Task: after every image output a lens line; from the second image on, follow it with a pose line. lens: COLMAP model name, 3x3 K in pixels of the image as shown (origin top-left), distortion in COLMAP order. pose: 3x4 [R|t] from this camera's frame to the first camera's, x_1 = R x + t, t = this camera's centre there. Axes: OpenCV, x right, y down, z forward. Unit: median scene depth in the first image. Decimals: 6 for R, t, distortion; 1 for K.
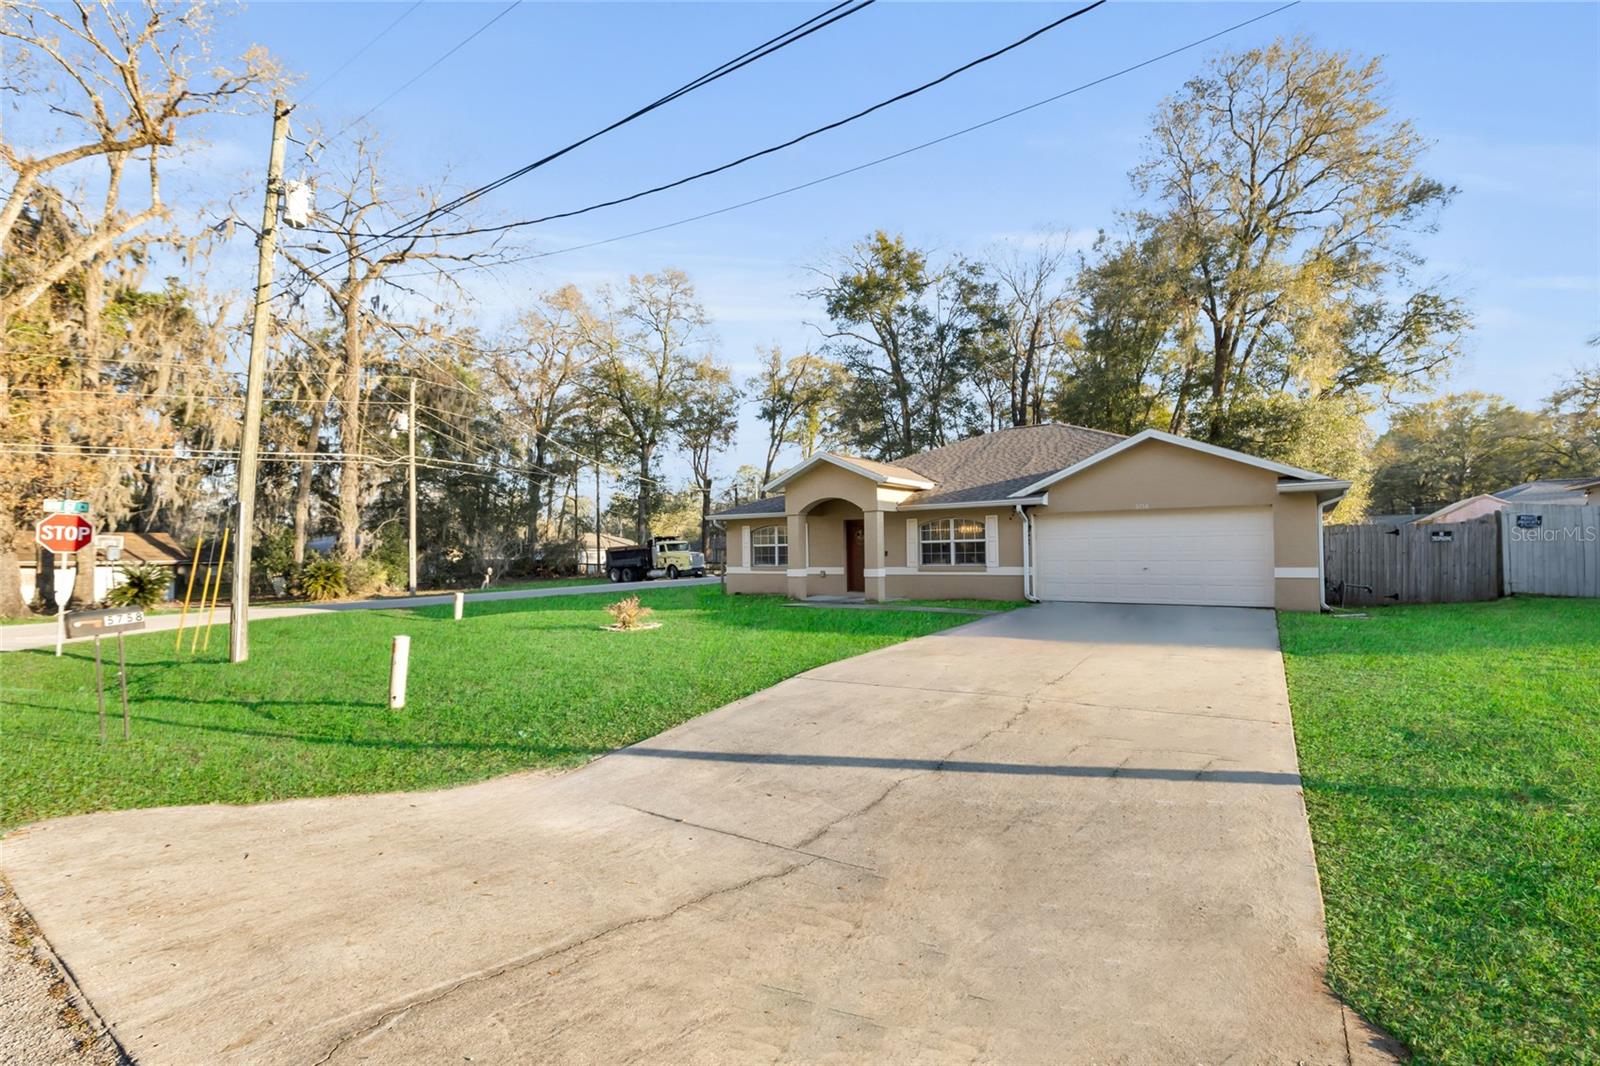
lens RADIAL K [[734.9, 0, 793.5], [0, 734.9, 532.3], [0, 0, 1]] dist [0.003054, -0.000025]
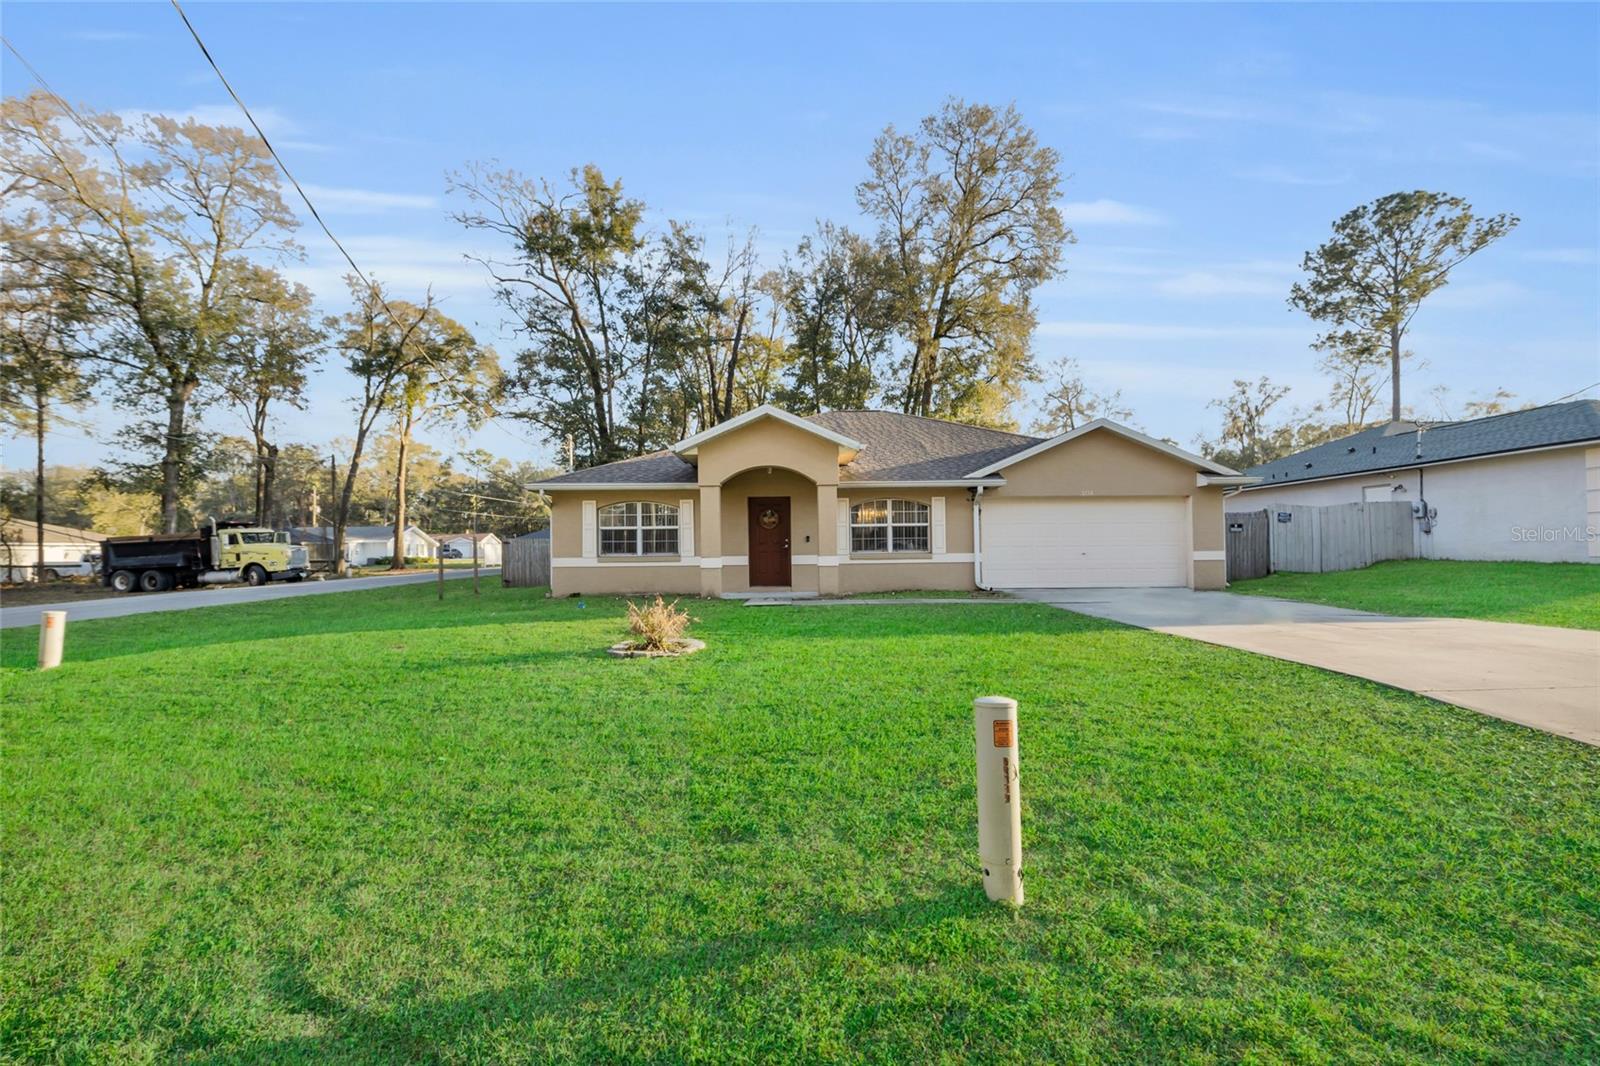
lens RADIAL K [[734.9, 0, 810.2], [0, 734.9, 535.4], [0, 0, 1]] dist [0.003054, -0.000025]
pose [[0.799445, 0.017366, 0.600489, -0.182286], [-0.017177, 0.999834, -0.006047, 0.014942], [-0.600494, -0.005480, 0.799610, 0.165990]]
